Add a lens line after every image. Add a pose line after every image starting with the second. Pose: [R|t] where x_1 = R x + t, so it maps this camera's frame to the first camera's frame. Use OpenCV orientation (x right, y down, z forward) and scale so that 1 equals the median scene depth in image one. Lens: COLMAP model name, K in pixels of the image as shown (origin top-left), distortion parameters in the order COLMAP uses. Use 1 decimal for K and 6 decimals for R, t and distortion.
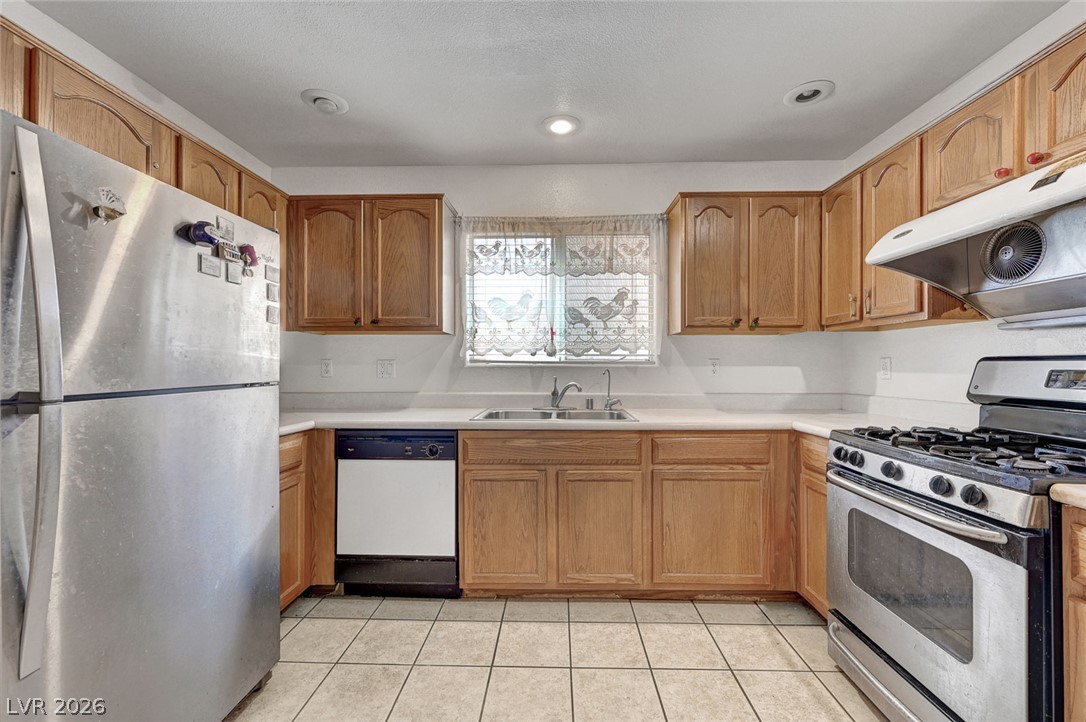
lens RADIAL K [[448.2, 0, 545.8], [0, 448.2, 366.0], [0, 0, 1]] dist [0.000978, -0.000203]
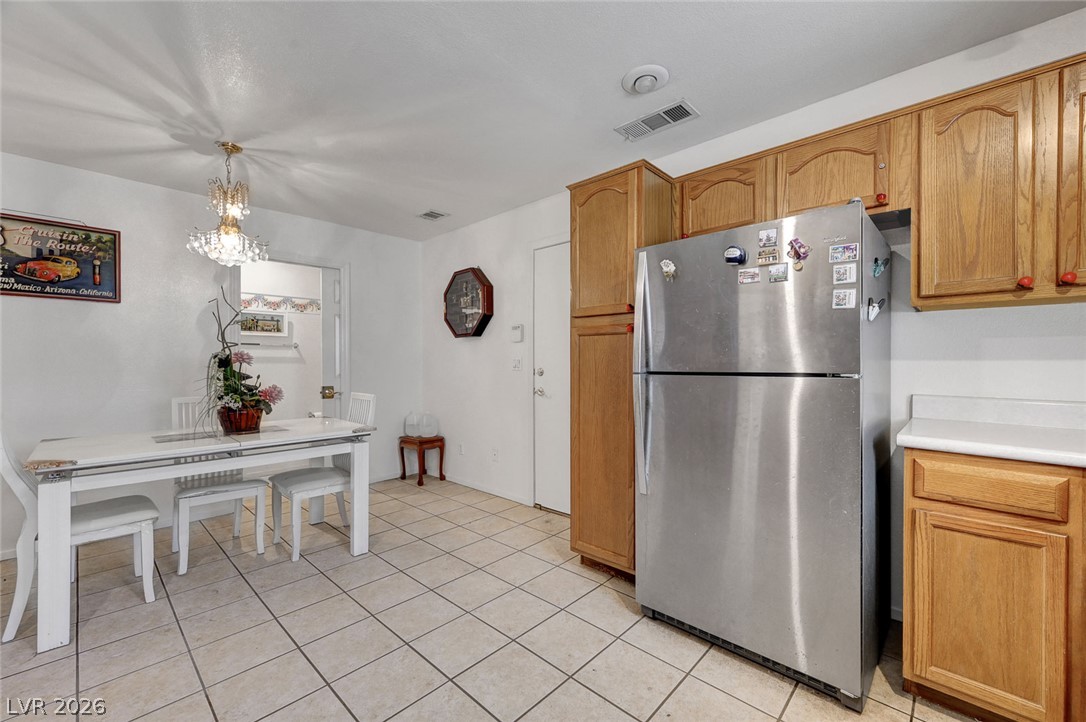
lens RADIAL K [[438.0, 0, 547.8], [0, 438.0, 365.9], [0, 0, 1]] dist [-0.001426, 0.000843]
pose [[-0.659476, 0.009729, -0.751662, 0.321057], [-0.000848, 0.999906, 0.013686, 0.006274], [0.751725, 0.009663, -0.659406, 0.828757]]
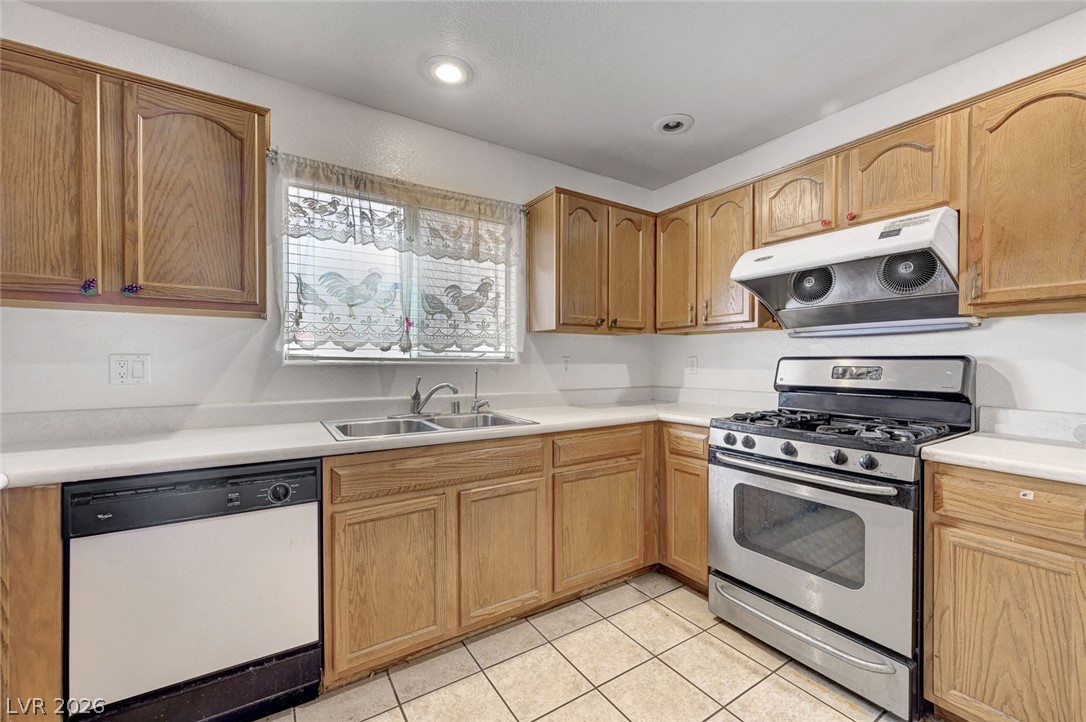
lens RADIAL K [[438.0, 0, 545.9], [0, 438.0, 365.2], [0, 0, 1]] dist [-0.001426, 0.000843]
pose [[0.823837, -0.003929, 0.566814, -0.292234], [0.000574, 0.999981, 0.006098, -0.002953], [-0.566827, -0.004698, 0.823823, 0.246091]]
